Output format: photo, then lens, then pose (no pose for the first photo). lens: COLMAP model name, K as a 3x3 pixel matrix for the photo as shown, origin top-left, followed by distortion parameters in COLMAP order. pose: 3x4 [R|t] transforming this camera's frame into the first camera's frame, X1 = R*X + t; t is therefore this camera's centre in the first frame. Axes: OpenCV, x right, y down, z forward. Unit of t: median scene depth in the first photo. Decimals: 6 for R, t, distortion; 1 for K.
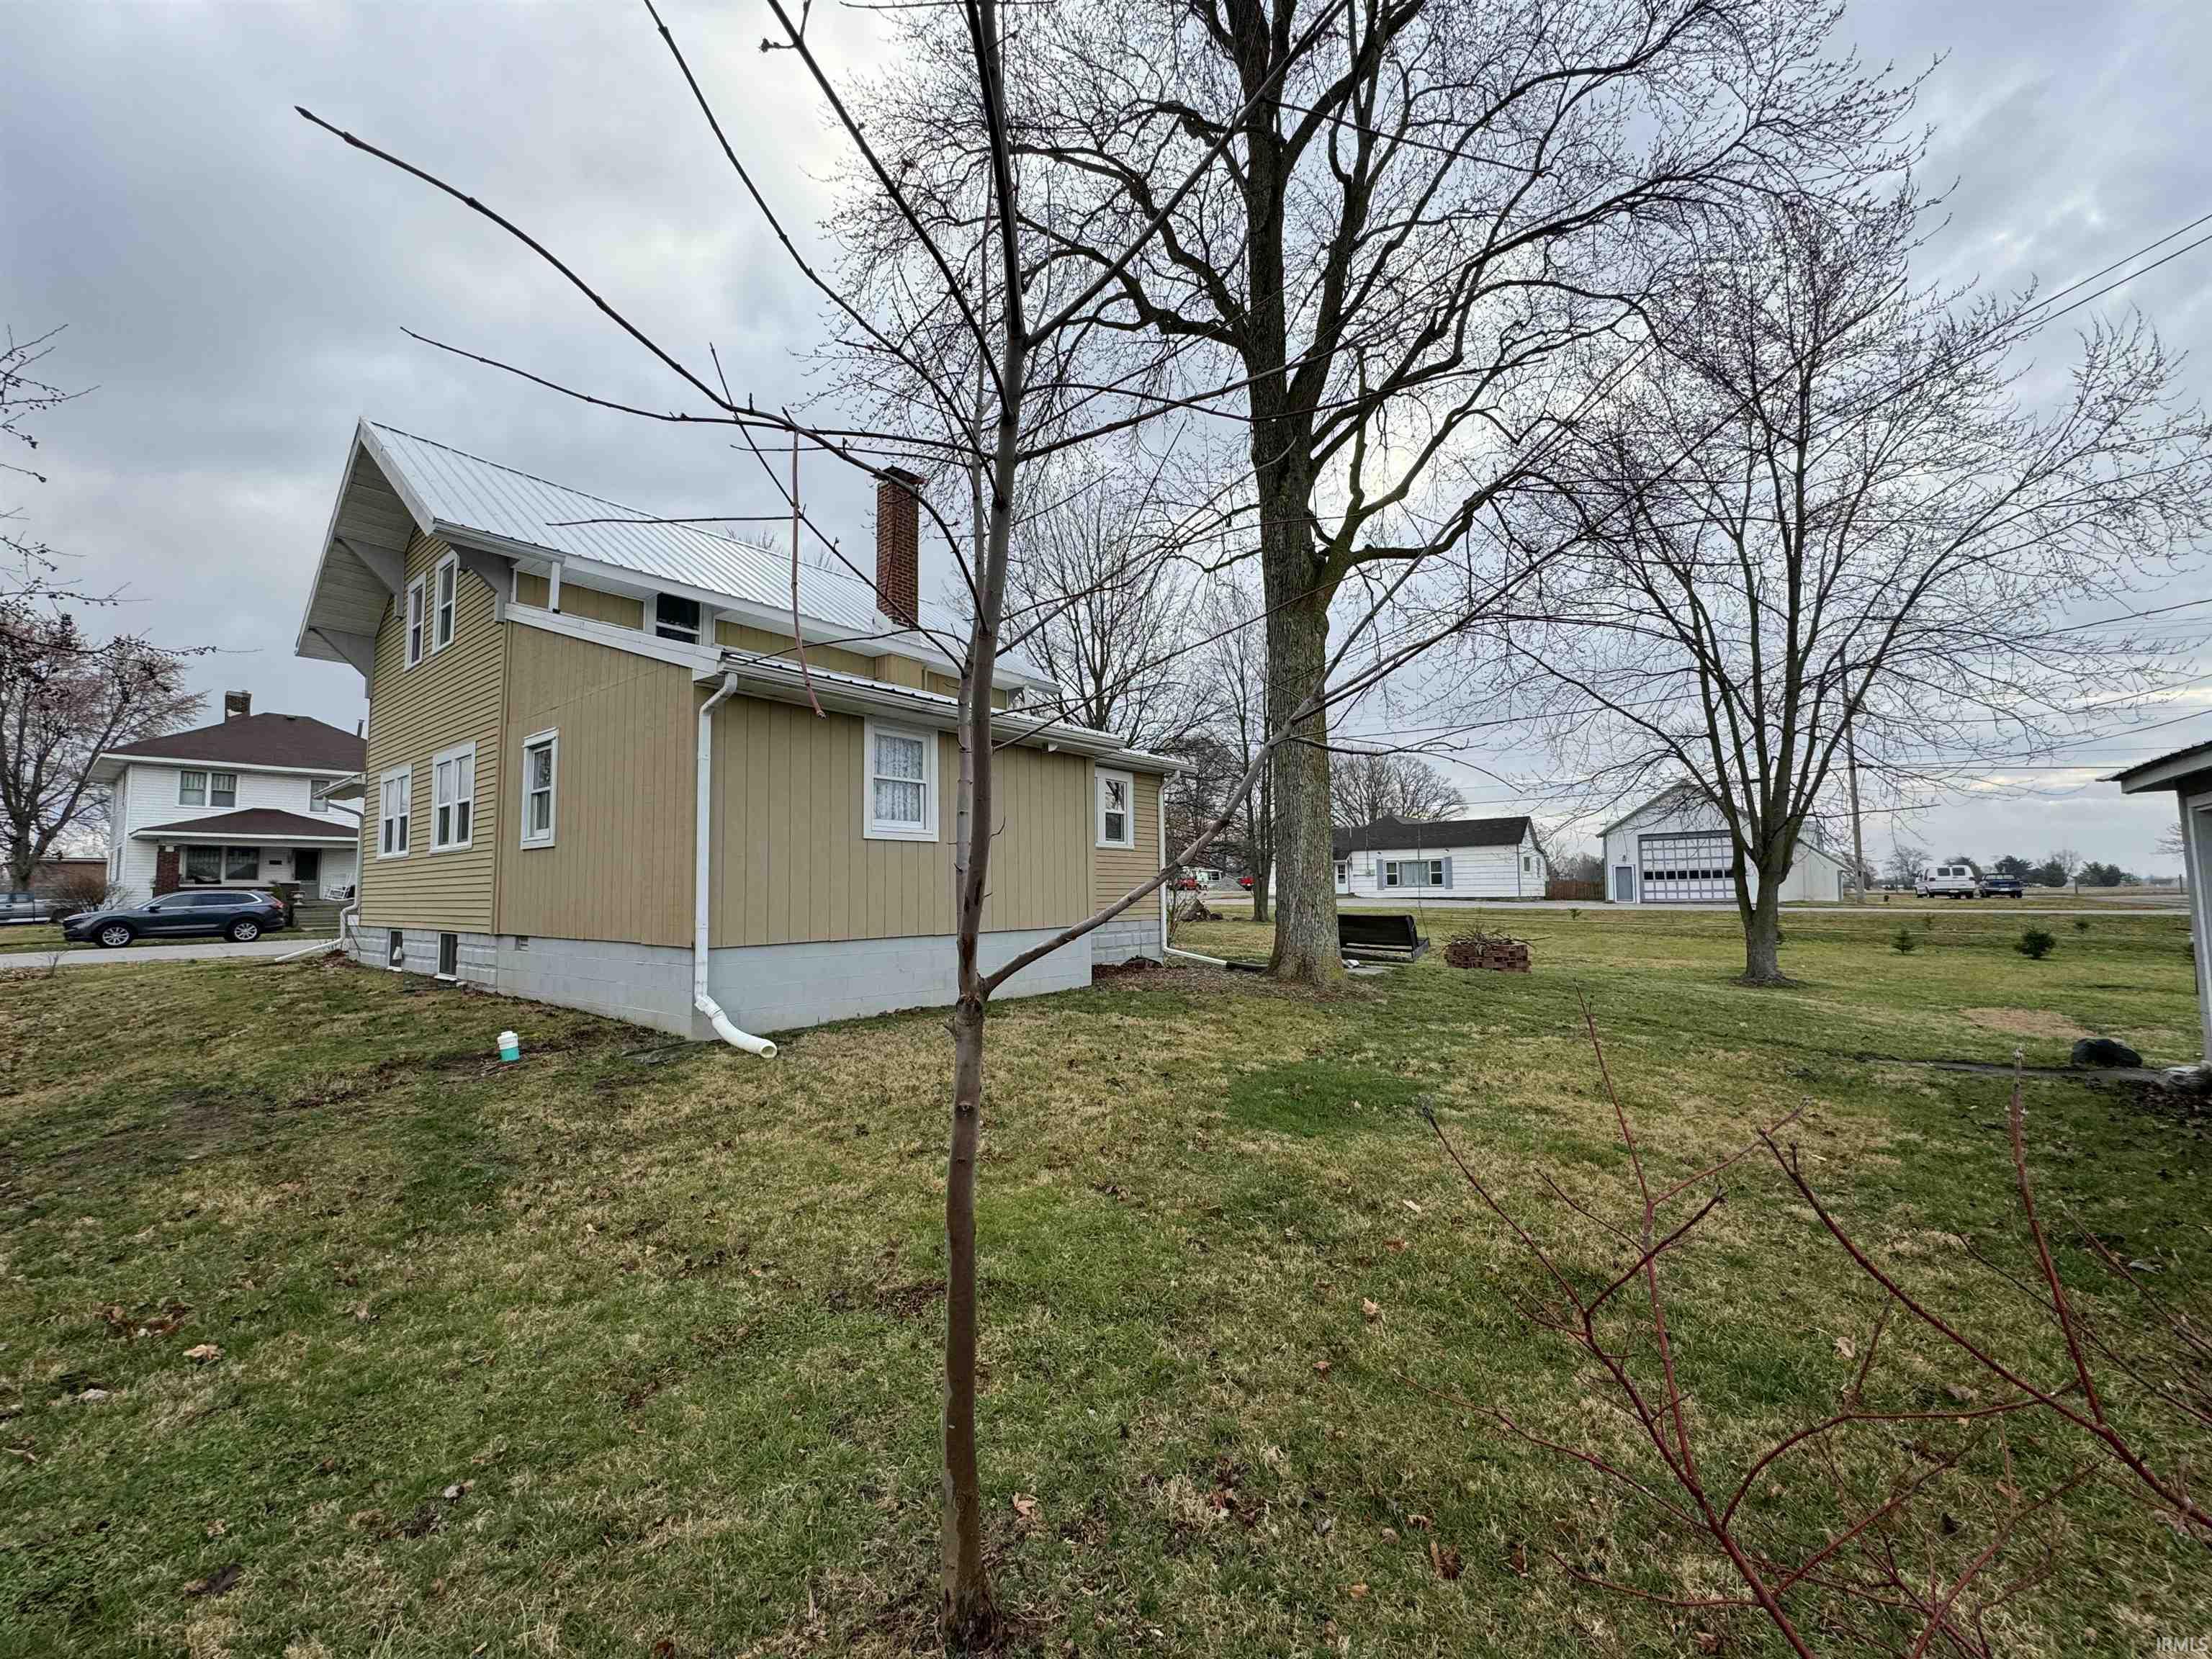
lens RADIAL K [[884.5, 0, 1103.6], [0, 884.5, 828.6], [0, 0, 1]] dist [-0.001347, 0.000291]
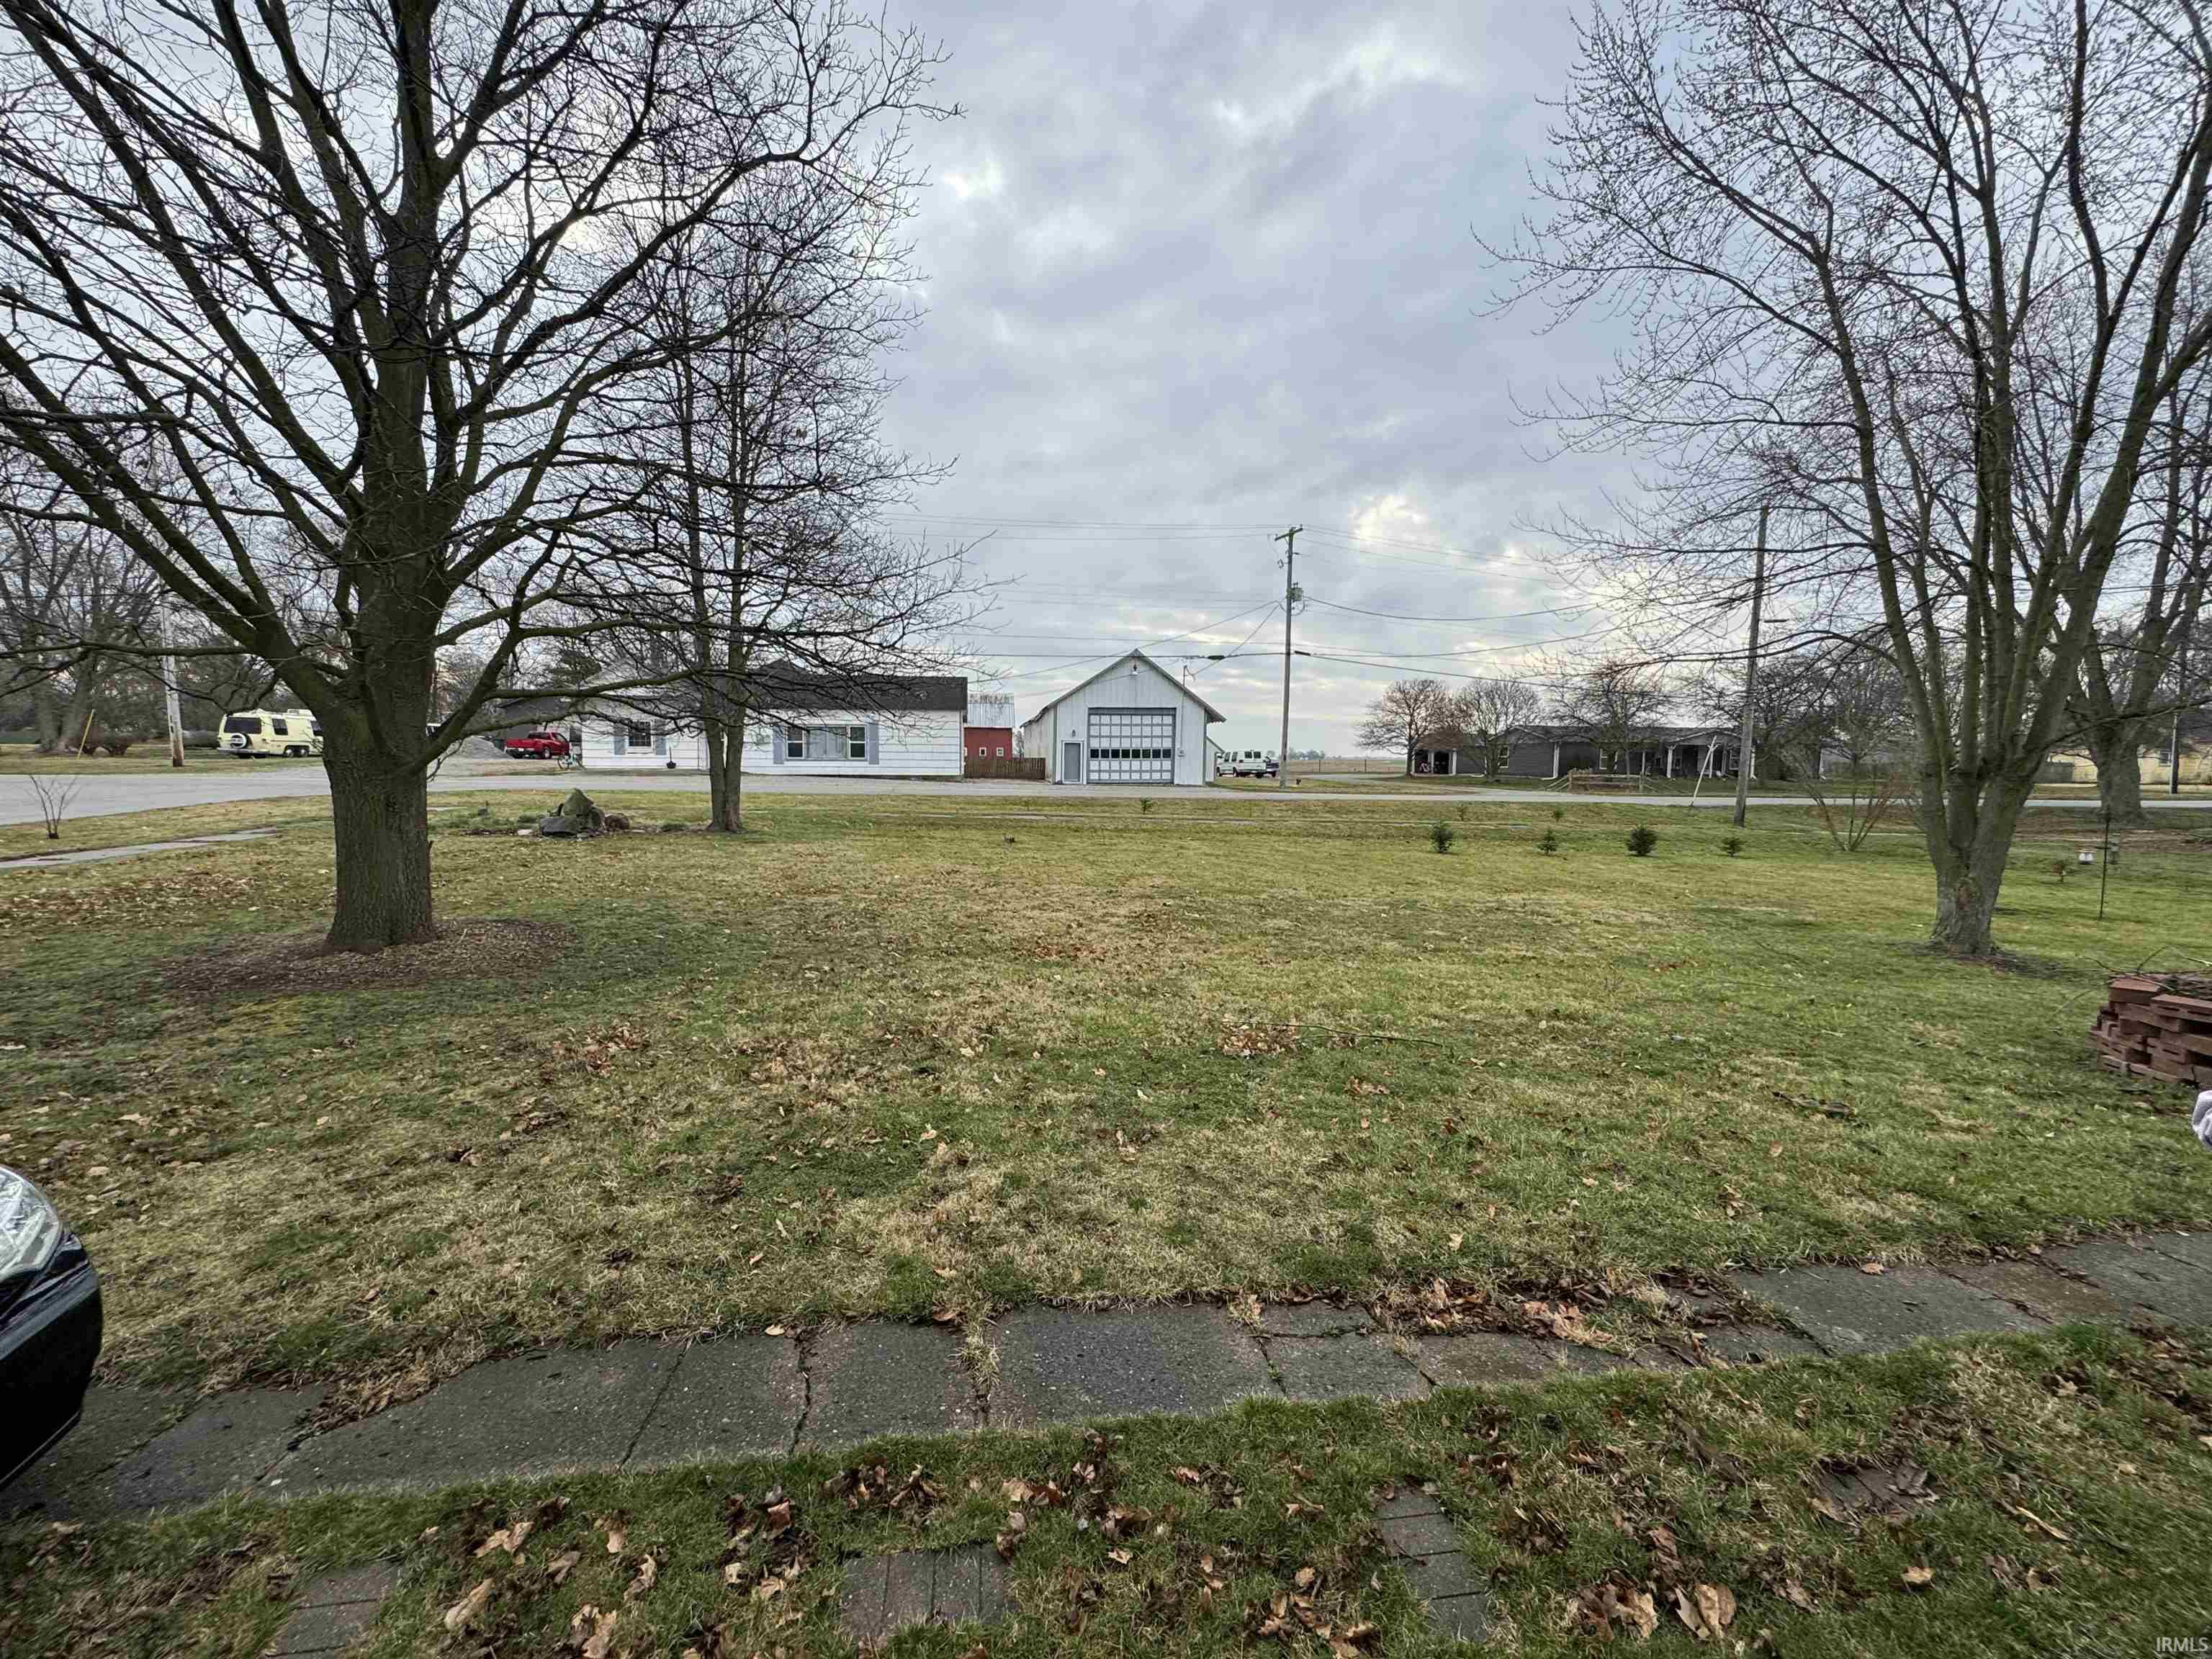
lens RADIAL K [[884.5, 0, 1107.3], [0, 884.5, 828.0], [0, 0, 1]] dist [-0.001347, 0.000291]
pose [[0.694852, -0.038797, 0.718105, -0.024600], [-0.068755, 0.990386, 0.120036, 0.019233], [-0.715858, -0.132781, 0.685504, 0.362968]]
